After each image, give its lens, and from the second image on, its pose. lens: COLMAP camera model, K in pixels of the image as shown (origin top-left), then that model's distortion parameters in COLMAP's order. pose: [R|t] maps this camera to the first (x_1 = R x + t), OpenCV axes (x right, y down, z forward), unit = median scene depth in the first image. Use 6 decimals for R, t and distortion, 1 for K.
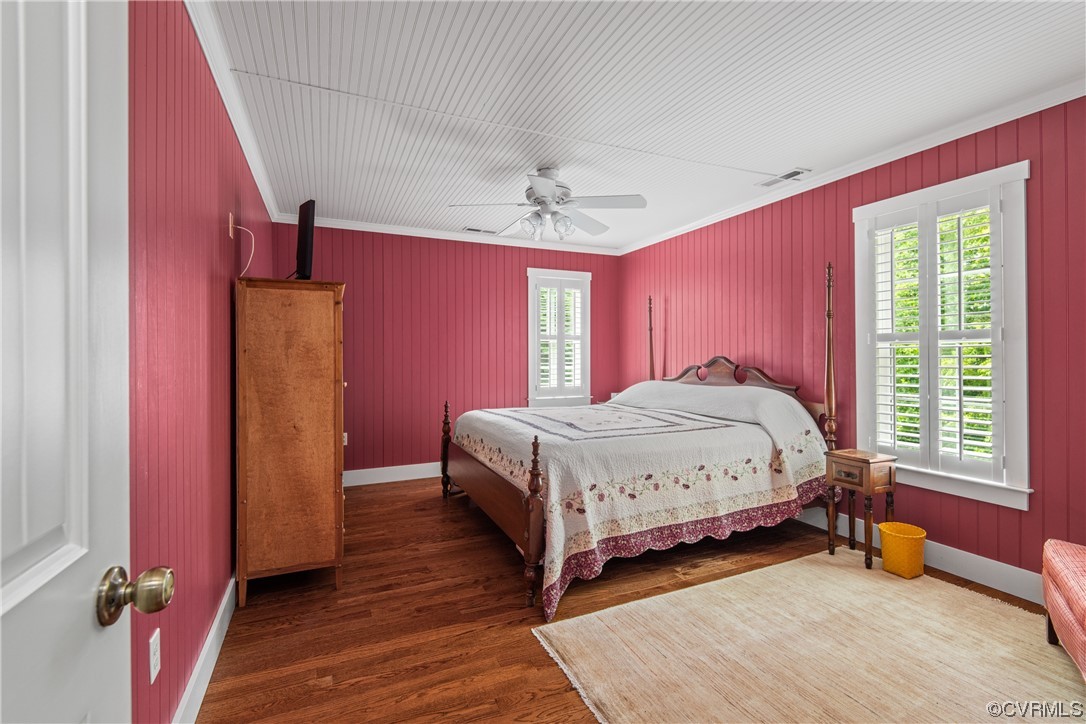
lens RADIAL K [[482.0, 0, 539.4], [0, 482.0, 350.3], [0, 0, 1]] dist [0.042365, -0.030726]
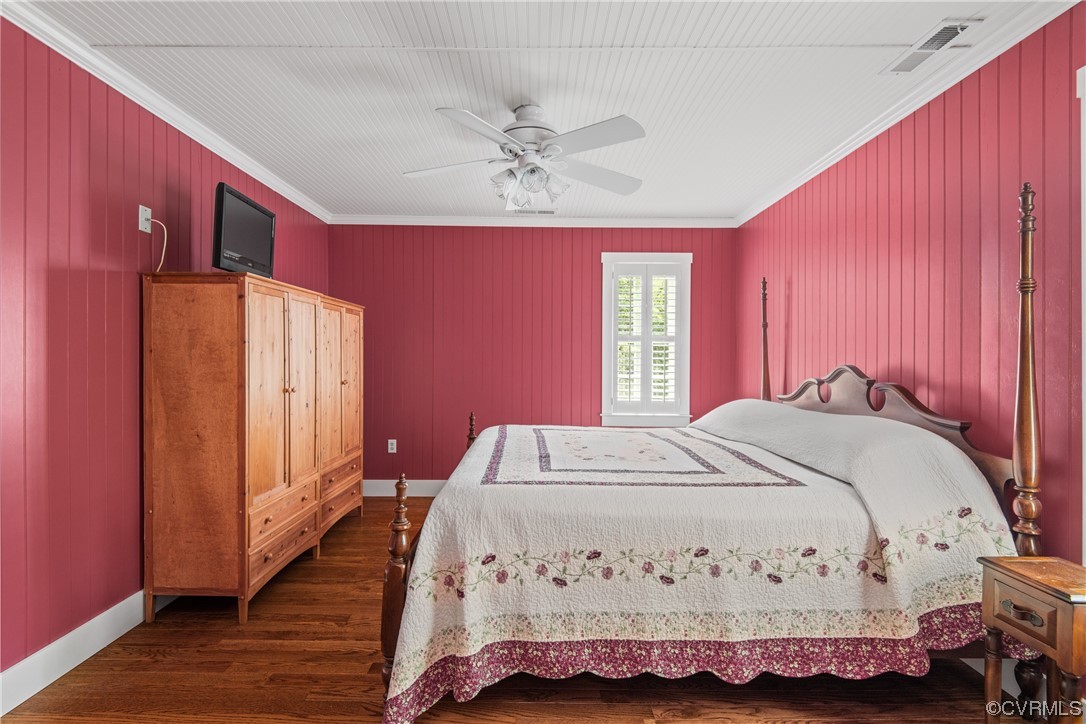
lens RADIAL K [[492.4, 0, 542.8], [0, 492.4, 355.8], [0, 0, 1]] dist [0.033873, -0.020833]
pose [[0.912288, 0.007689, -0.409478, 0.423347], [-0.007629, 0.999969, 0.001781, 0.002694], [0.409479, 0.001499, 0.912318, 0.385116]]
